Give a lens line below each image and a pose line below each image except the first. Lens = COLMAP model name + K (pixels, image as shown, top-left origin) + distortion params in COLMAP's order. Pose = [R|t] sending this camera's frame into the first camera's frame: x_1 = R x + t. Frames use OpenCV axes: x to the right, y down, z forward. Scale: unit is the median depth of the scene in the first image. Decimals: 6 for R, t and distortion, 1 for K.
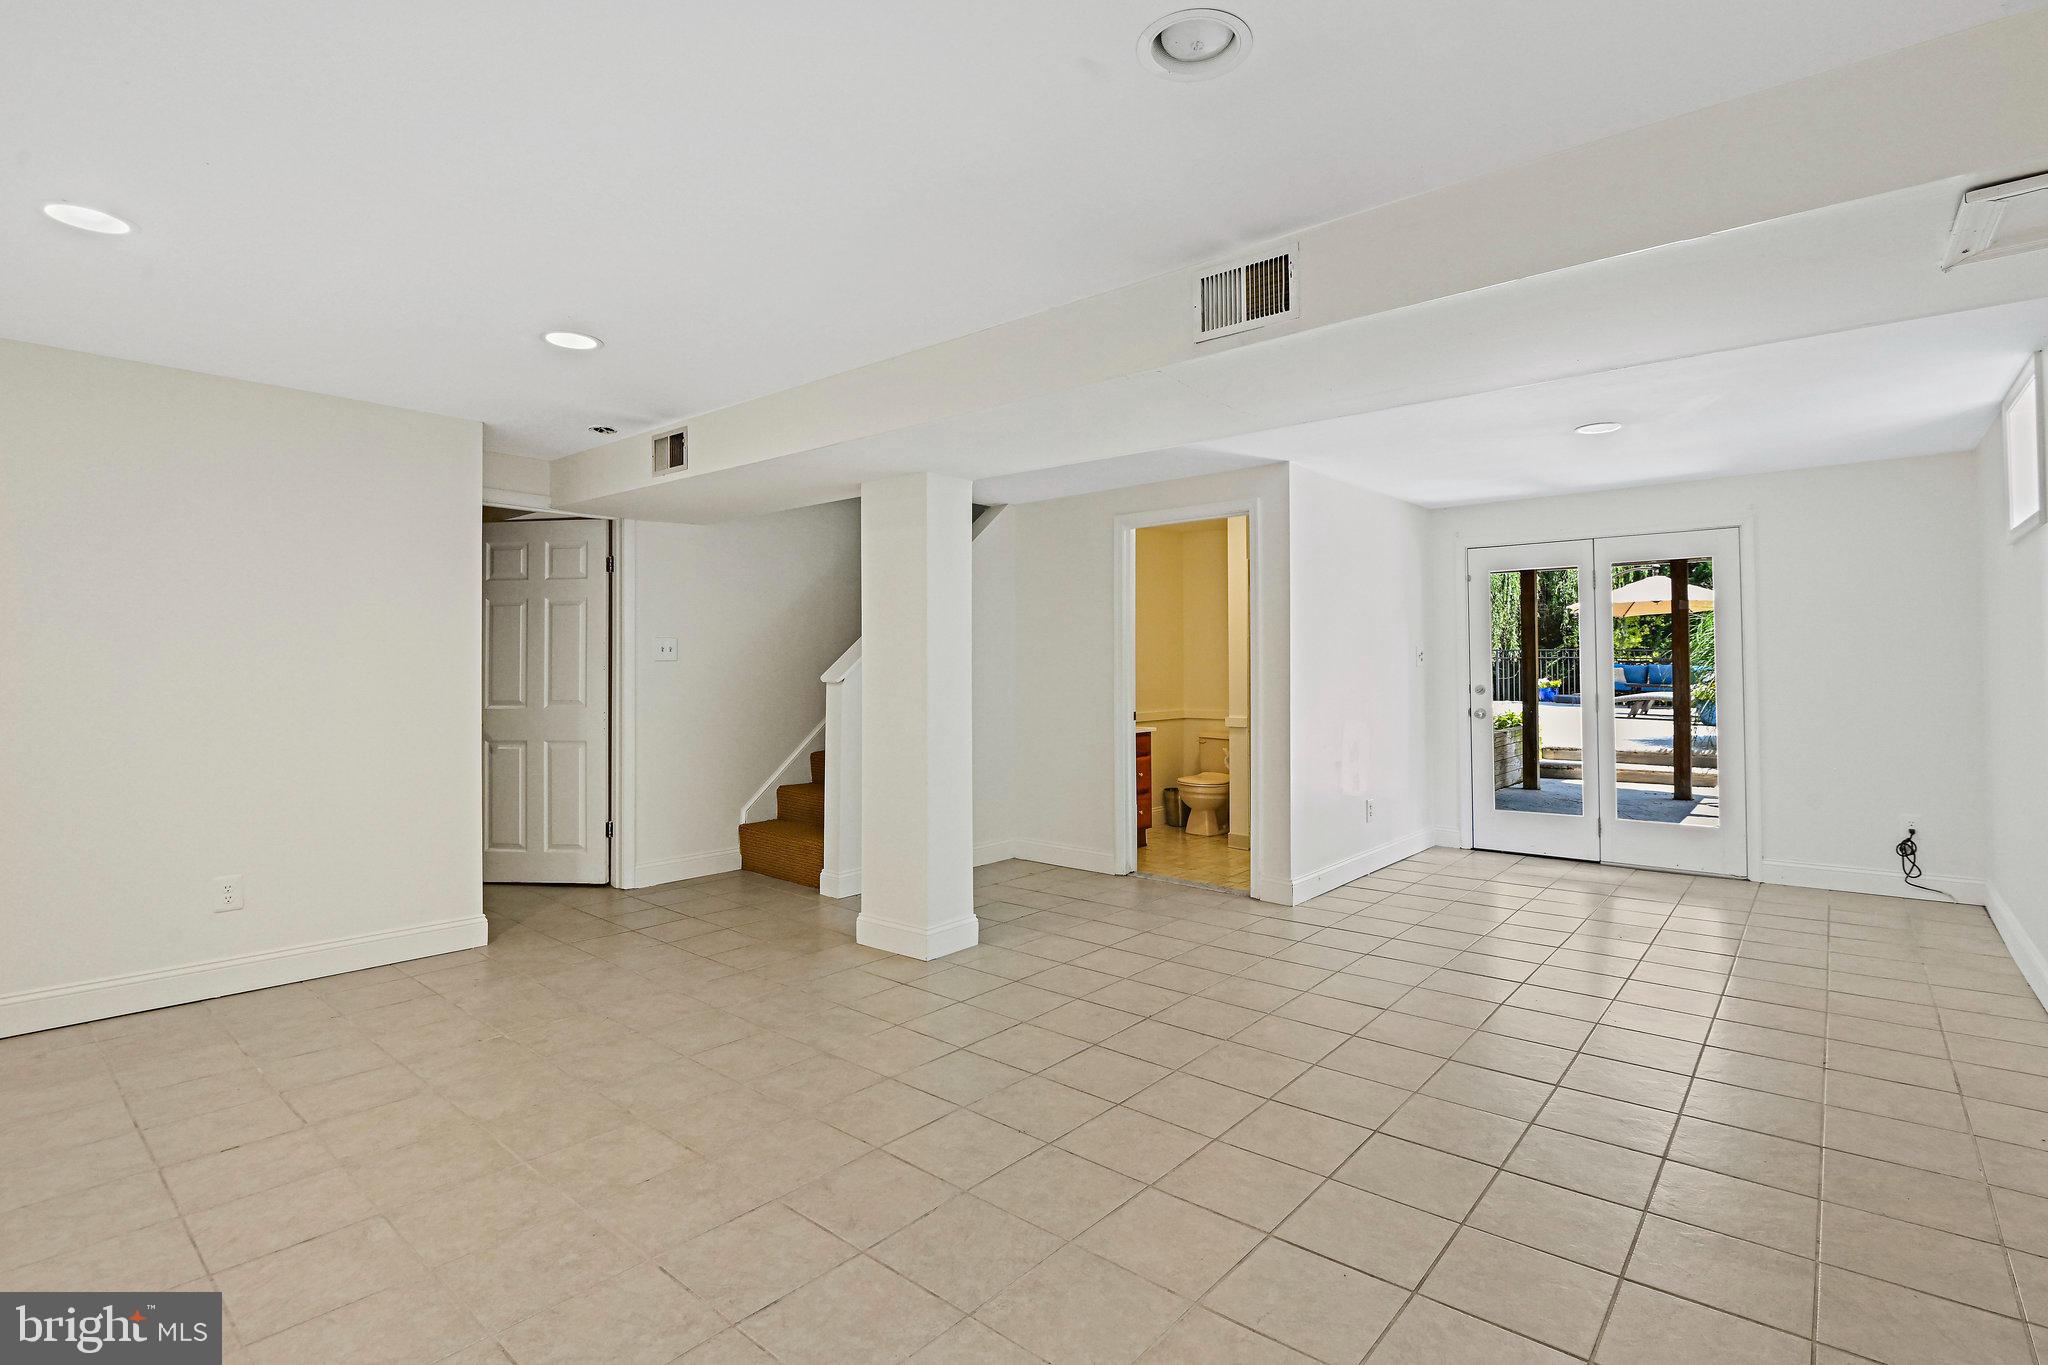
lens RADIAL K [[949.8, 0, 1028.1], [0, 949.8, 668.0], [0, 0, 1]] dist [-0.013949, -0.000725]
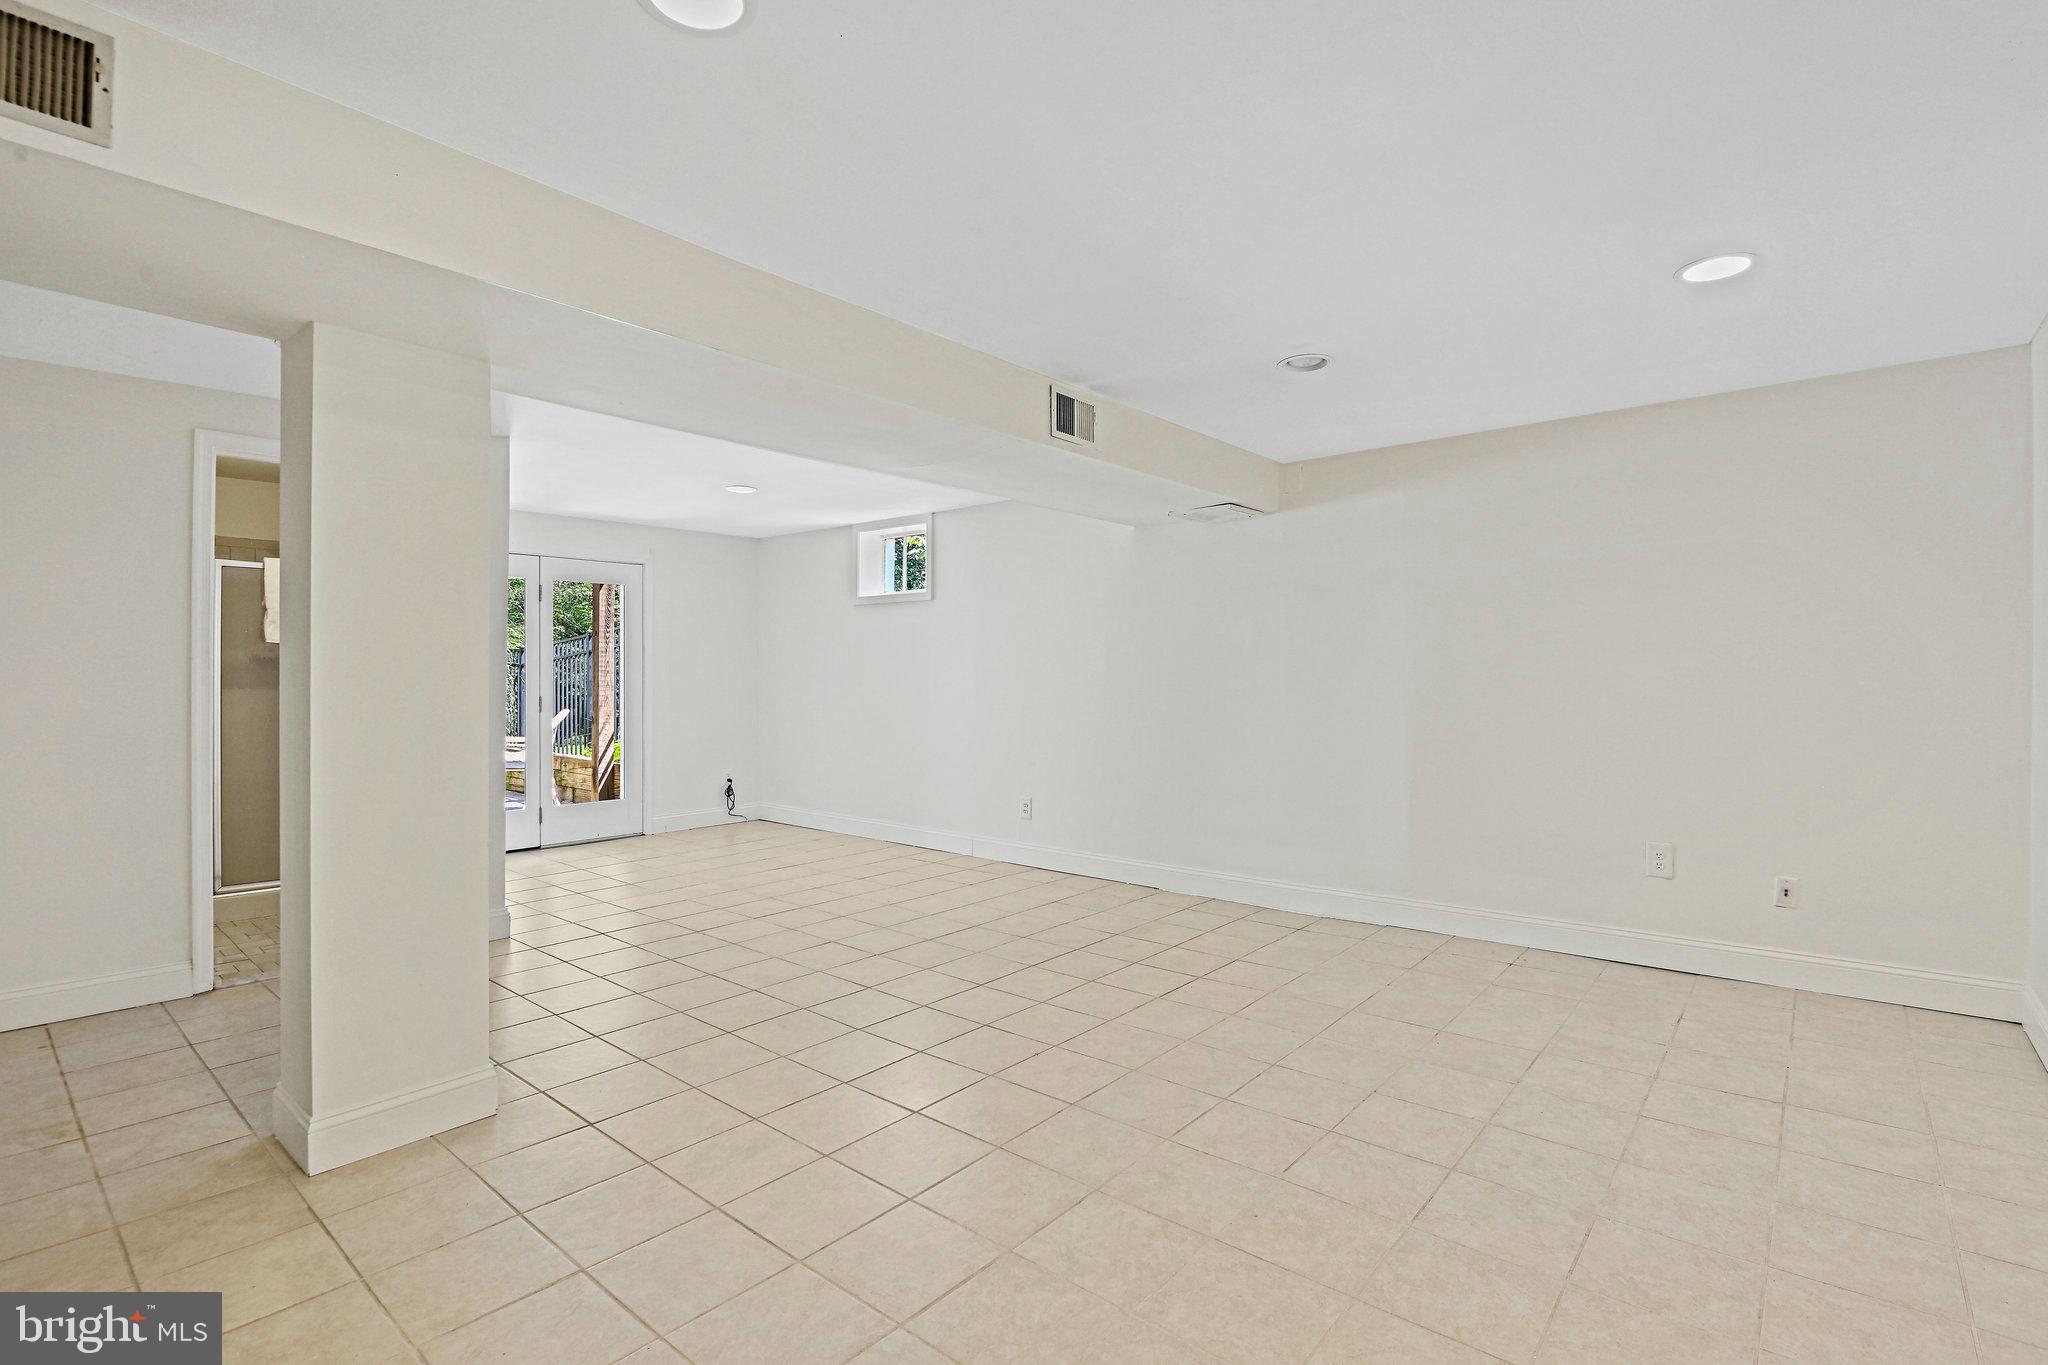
lens RADIAL K [[949.8, 0, 1026.8], [0, 949.8, 677.3], [0, 0, 1]] dist [-0.013949, -0.000725]
pose [[0.006671, 0.000688, 0.999978, -1.216022], [0.000144, 1.000000, -0.000689, 0.015670], [-0.999978, 0.000149, 0.006671, 1.015929]]
